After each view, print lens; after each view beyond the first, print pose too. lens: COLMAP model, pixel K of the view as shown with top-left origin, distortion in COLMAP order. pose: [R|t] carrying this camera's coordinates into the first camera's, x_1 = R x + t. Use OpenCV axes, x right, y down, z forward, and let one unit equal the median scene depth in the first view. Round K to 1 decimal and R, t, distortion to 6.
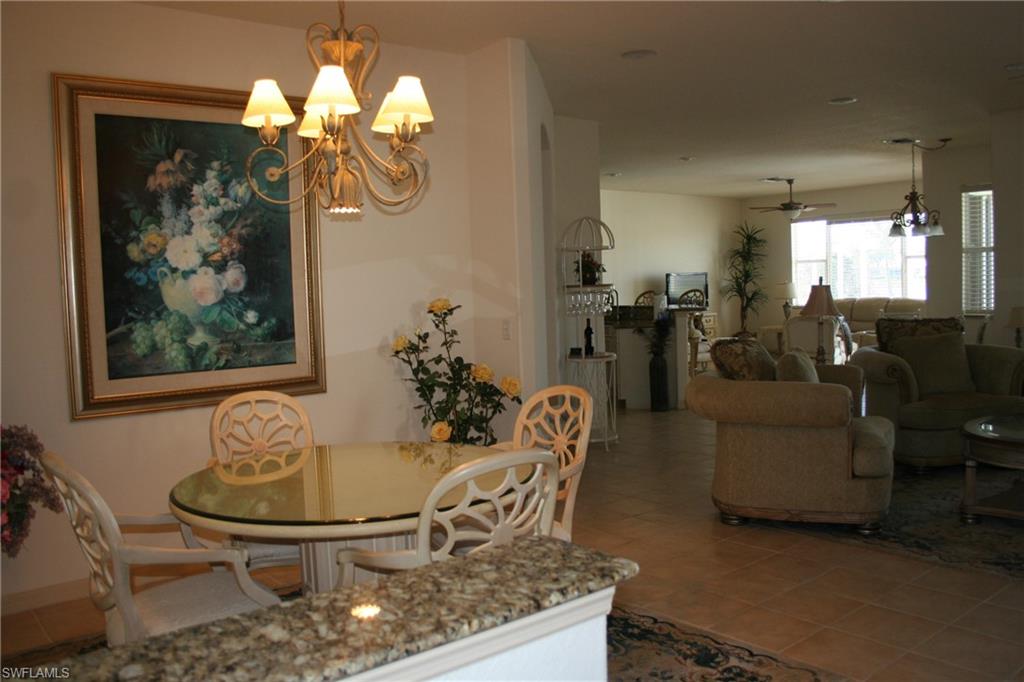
lens RADIAL K [[862.0, 0, 511.5], [0, 862.0, 337.6], [0, 0, 1]] dist [-0.151776, 0.116837]
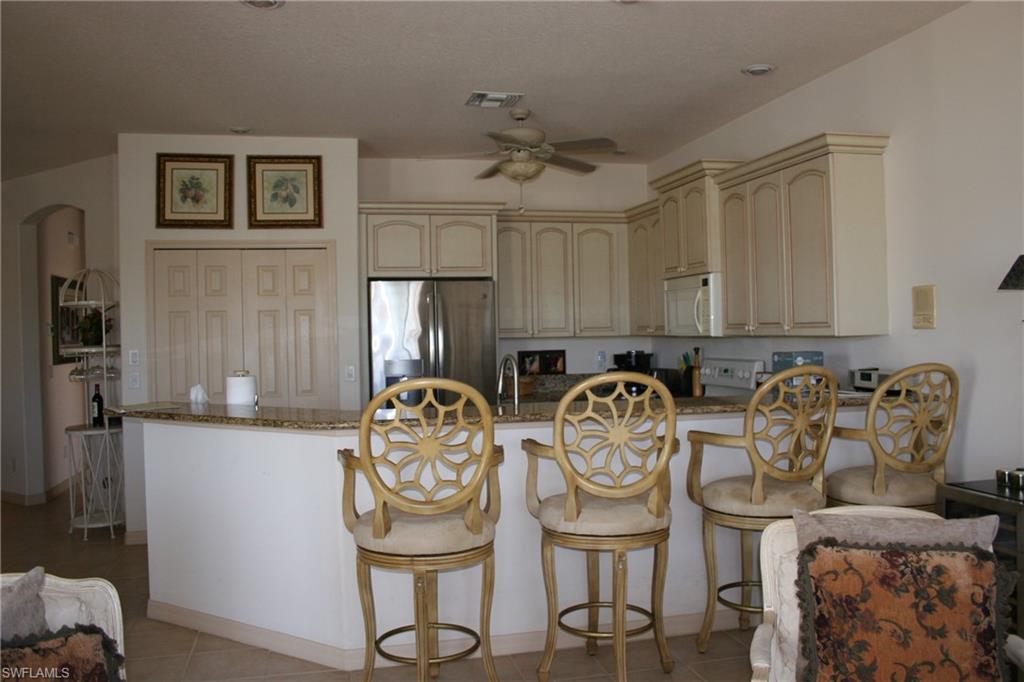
lens RADIAL K [[862.0, 0, 532.0], [0, 862.0, 339.6], [0, 0, 1]] dist [-0.151776, 0.116837]
pose [[-0.417197, 0.051293, -0.907367, 0.925141], [-0.021757, 0.997556, 0.066395, -0.183067], [0.908556, 0.047441, -0.415061, 2.415208]]
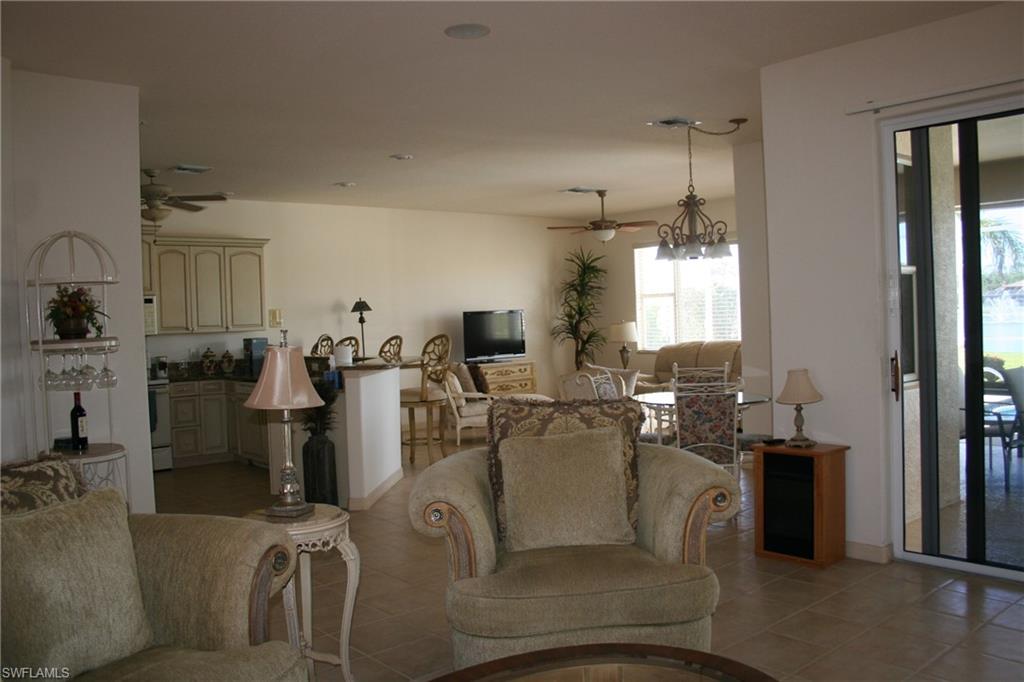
lens RADIAL K [[862.0, 0, 518.3], [0, 862.0, 343.4], [0, 0, 1]] dist [-0.151776, 0.116837]
pose [[0.999319, -0.002093, 0.036836, 0.536449], [0.003267, 0.999488, -0.031843, -0.052026], [-0.036750, 0.031941, 0.998814, 0.524311]]
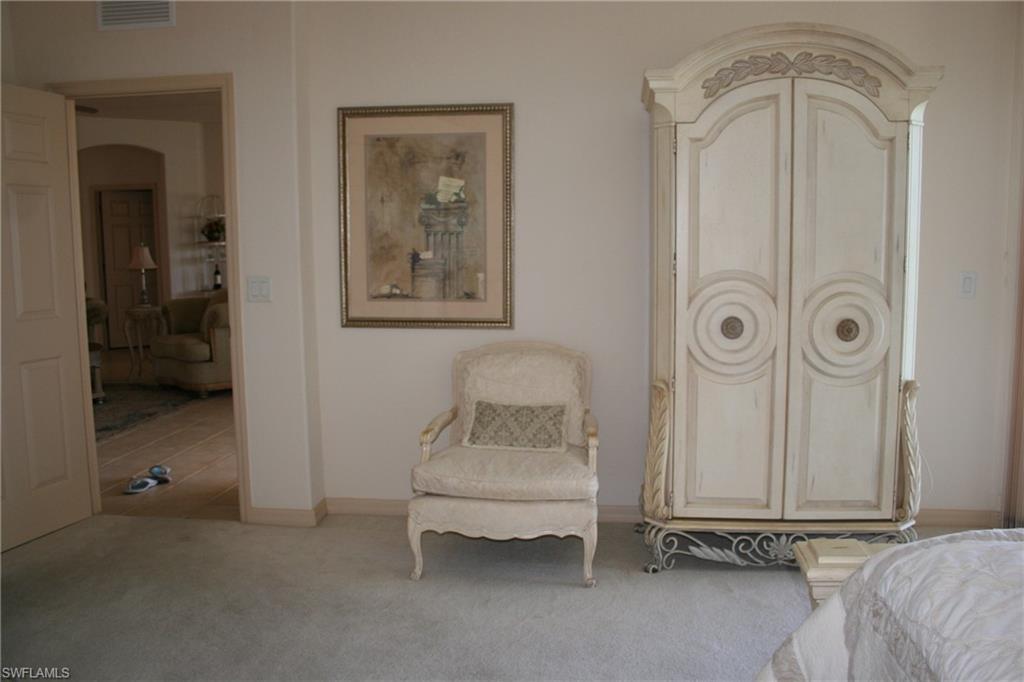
lens RADIAL K [[862.0, 0, 518.0], [0, 862.0, 341.7], [0, 0, 1]] dist [-0.151776, 0.116837]
pose [[0.703316, 0.109410, -0.702408, 2.031590], [-0.053139, 0.993412, 0.101530, -0.089418], [0.708889, -0.034082, 0.704496, 0.478157]]
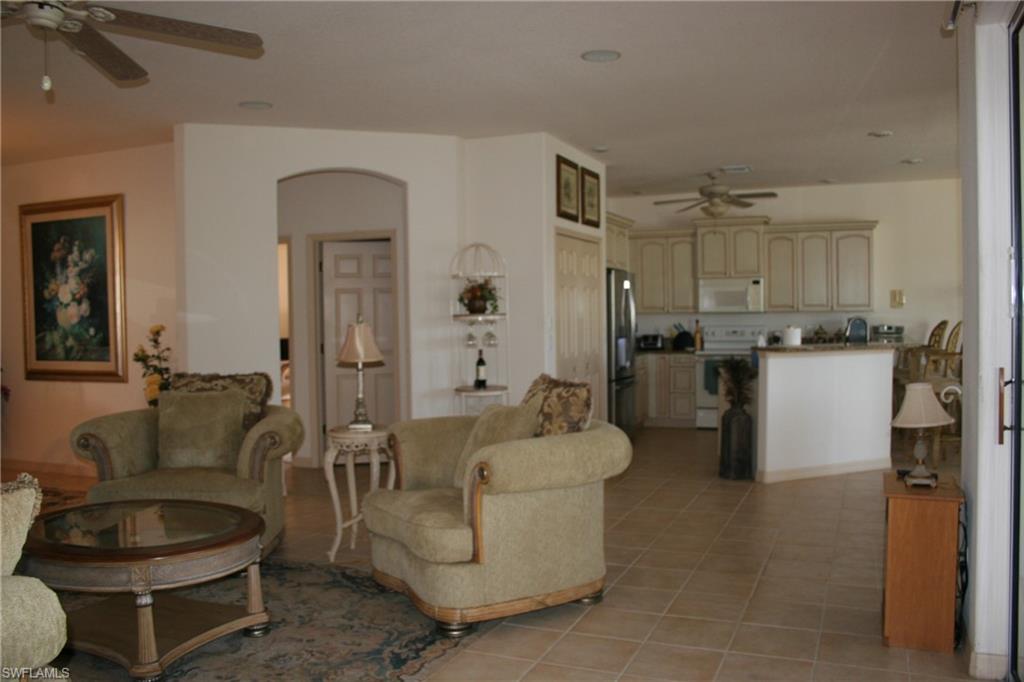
lens RADIAL K [[862.0, 0, 513.6], [0, 862.0, 346.0], [0, 0, 1]] dist [-0.151776, 0.116837]
pose [[0.473707, 0.060597, -0.878595, 1.297907], [-0.056223, 0.997676, 0.038496, -0.089457], [0.878886, 0.031161, 0.476013, 0.800125]]
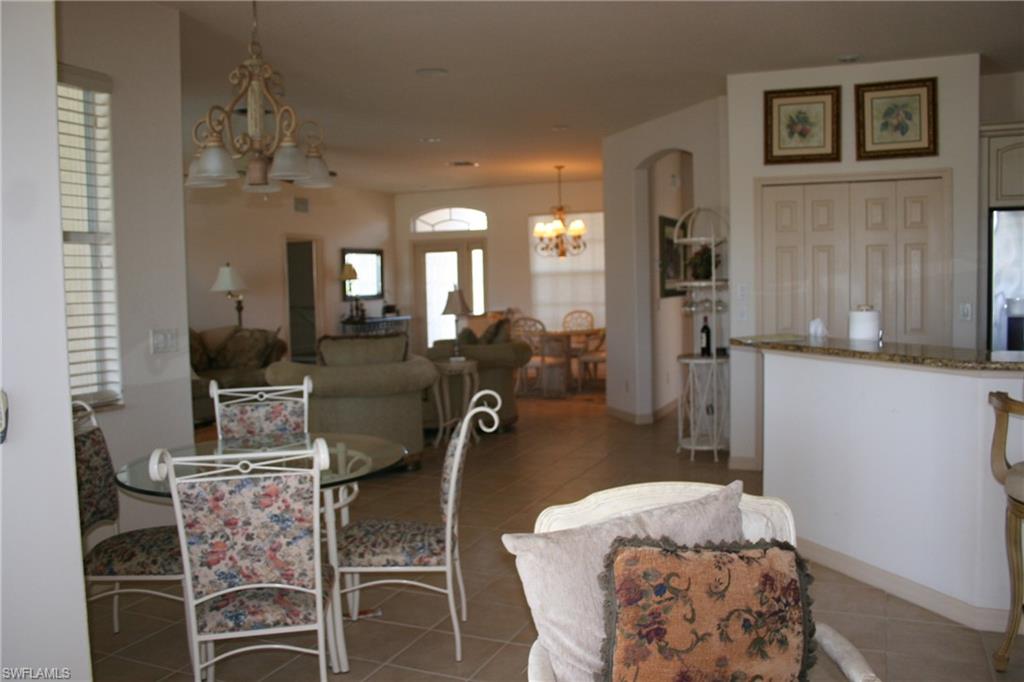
lens RADIAL K [[862.0, 0, 520.1], [0, 862.0, 337.6], [0, 0, 1]] dist [-0.151776, 0.116837]
pose [[-0.880712, 0.083121, -0.466302, 0.961573], [0.021635, 0.990513, 0.135702, -0.177345], [0.473158, 0.109426, -0.874155, 2.365604]]
